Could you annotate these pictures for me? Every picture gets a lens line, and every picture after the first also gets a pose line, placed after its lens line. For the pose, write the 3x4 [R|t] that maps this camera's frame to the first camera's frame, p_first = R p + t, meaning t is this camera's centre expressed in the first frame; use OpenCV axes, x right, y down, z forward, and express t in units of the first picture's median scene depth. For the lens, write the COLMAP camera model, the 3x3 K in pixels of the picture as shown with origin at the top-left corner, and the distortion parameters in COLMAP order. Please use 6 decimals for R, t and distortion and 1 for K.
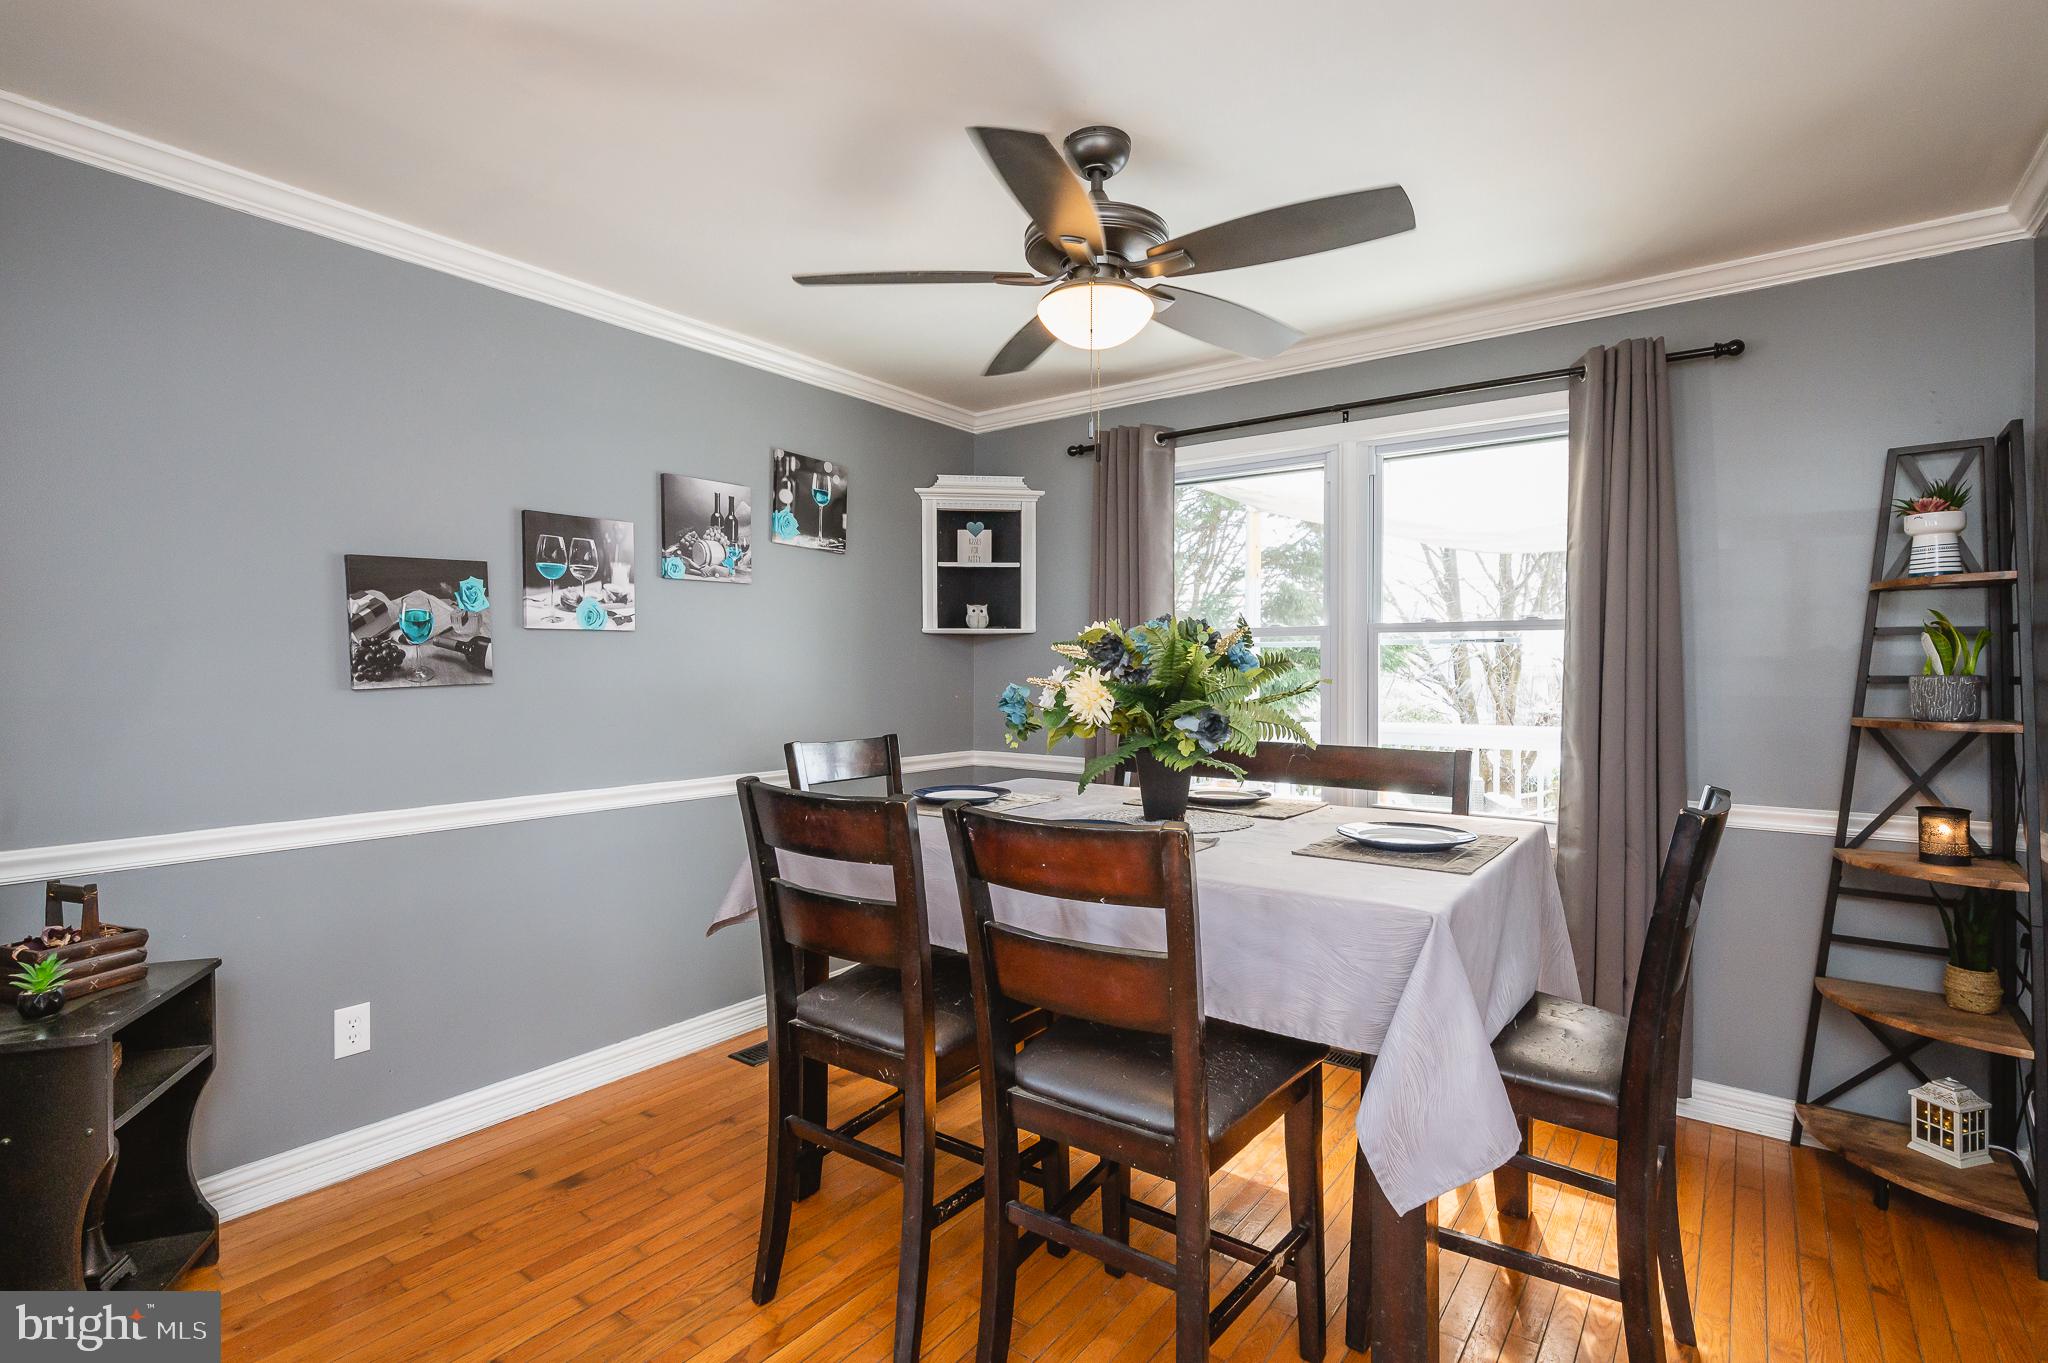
lens RADIAL K [[971.0, 0, 1024.1], [0, 971.0, 671.6], [0, 0, 1]] dist [-0.001066, 0.000120]
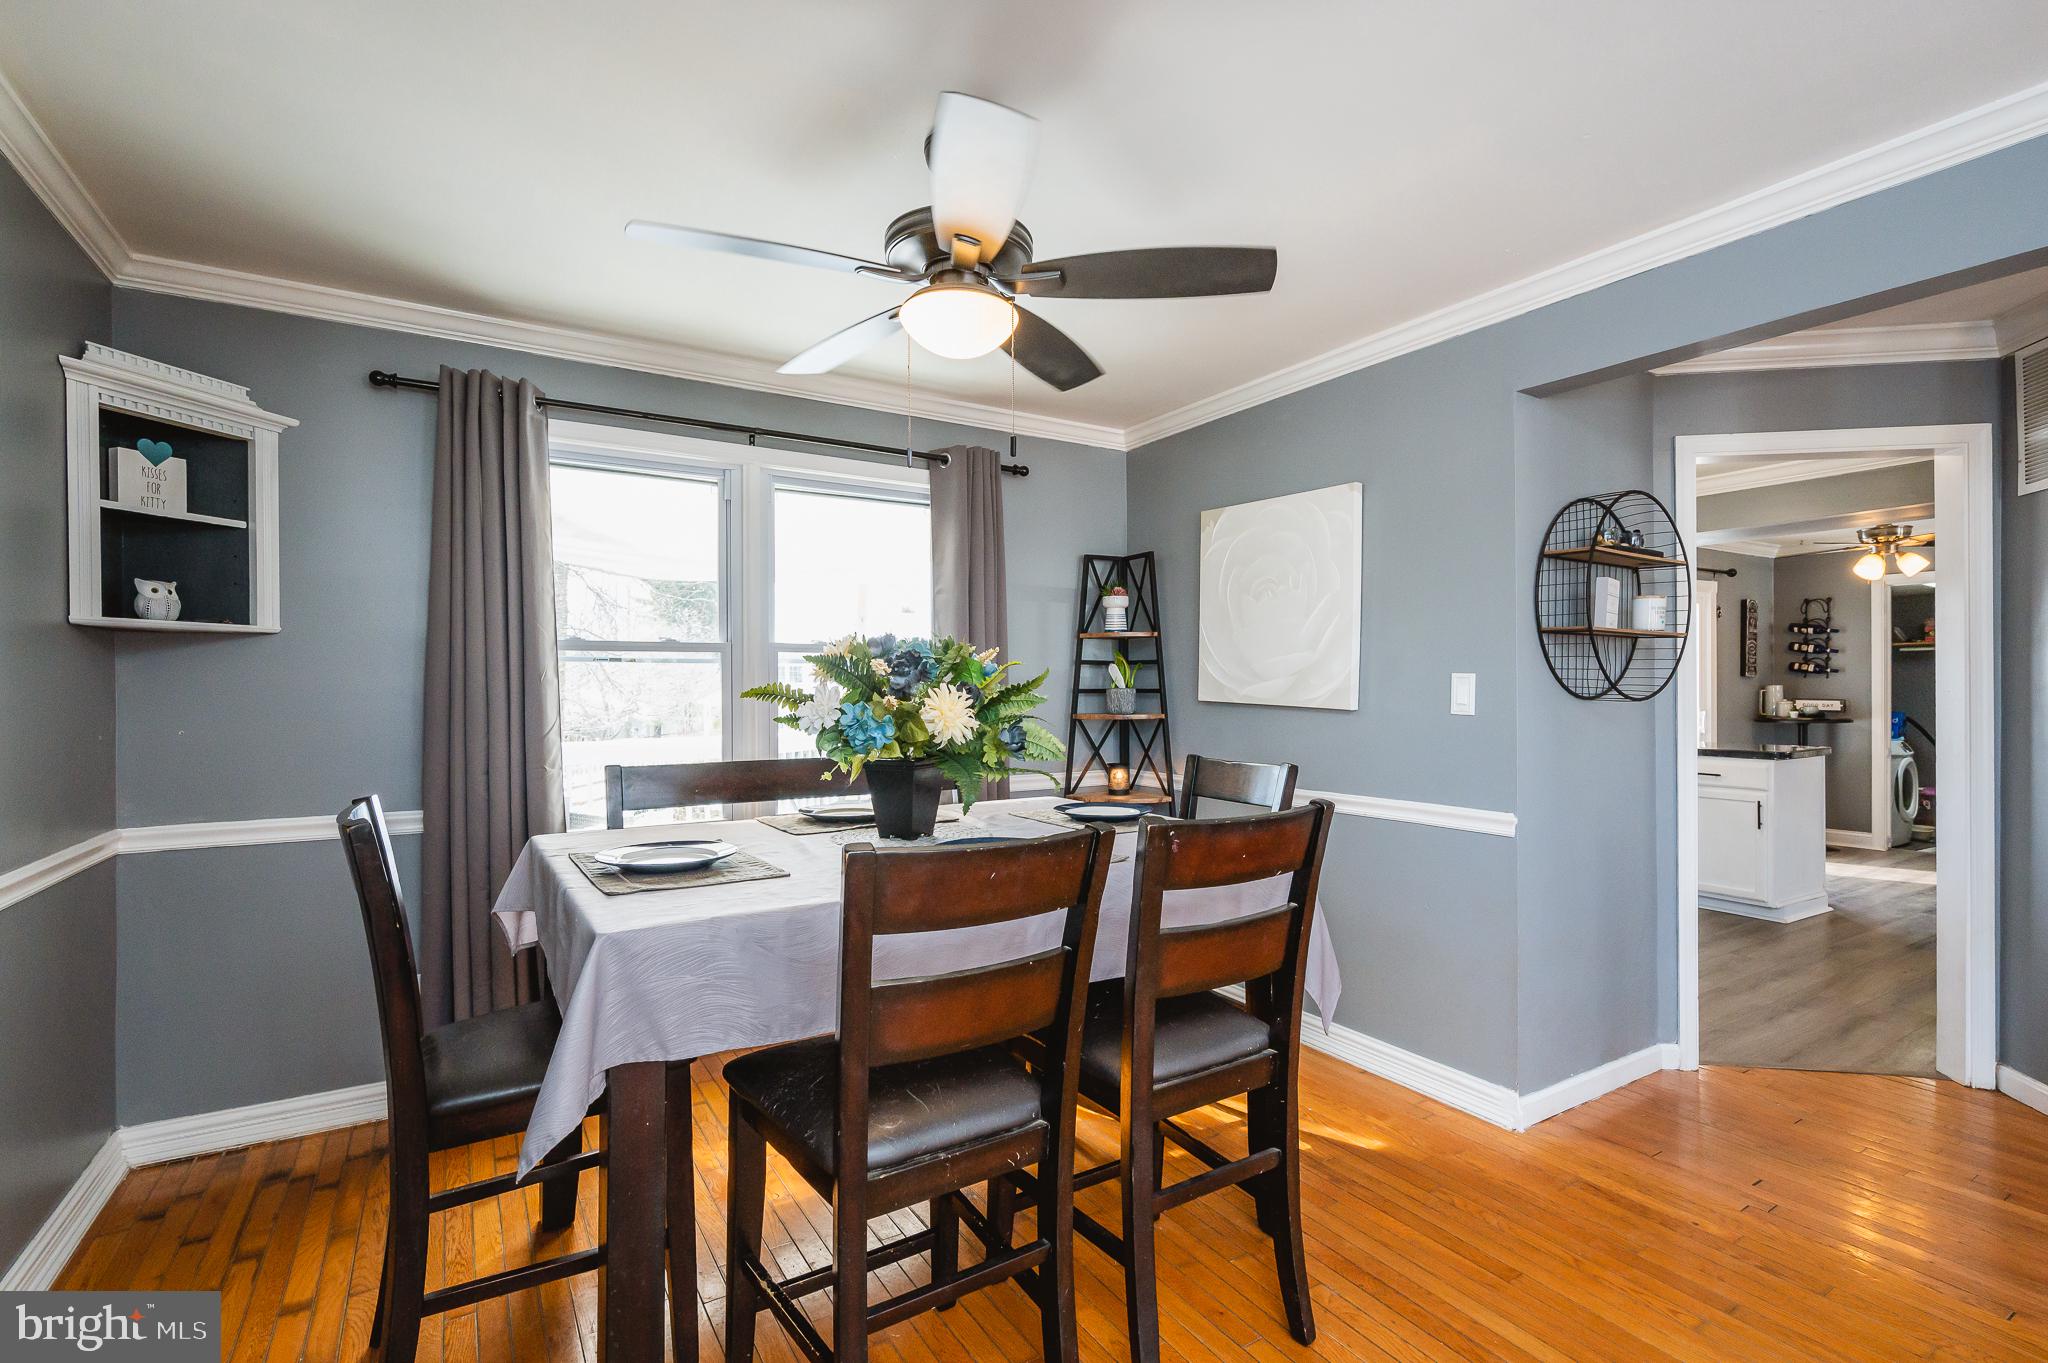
lens RADIAL K [[937.1, 0, 1027.9], [0, 937.1, 684.0], [0, 0, 1]] dist [0.002036, -0.000082]
pose [[0.362935, 0.001078, 0.931814, -0.400190], [0.008434, 0.999955, -0.004441, 0.001566], [-0.931776, 0.009471, 0.362909, 0.305953]]
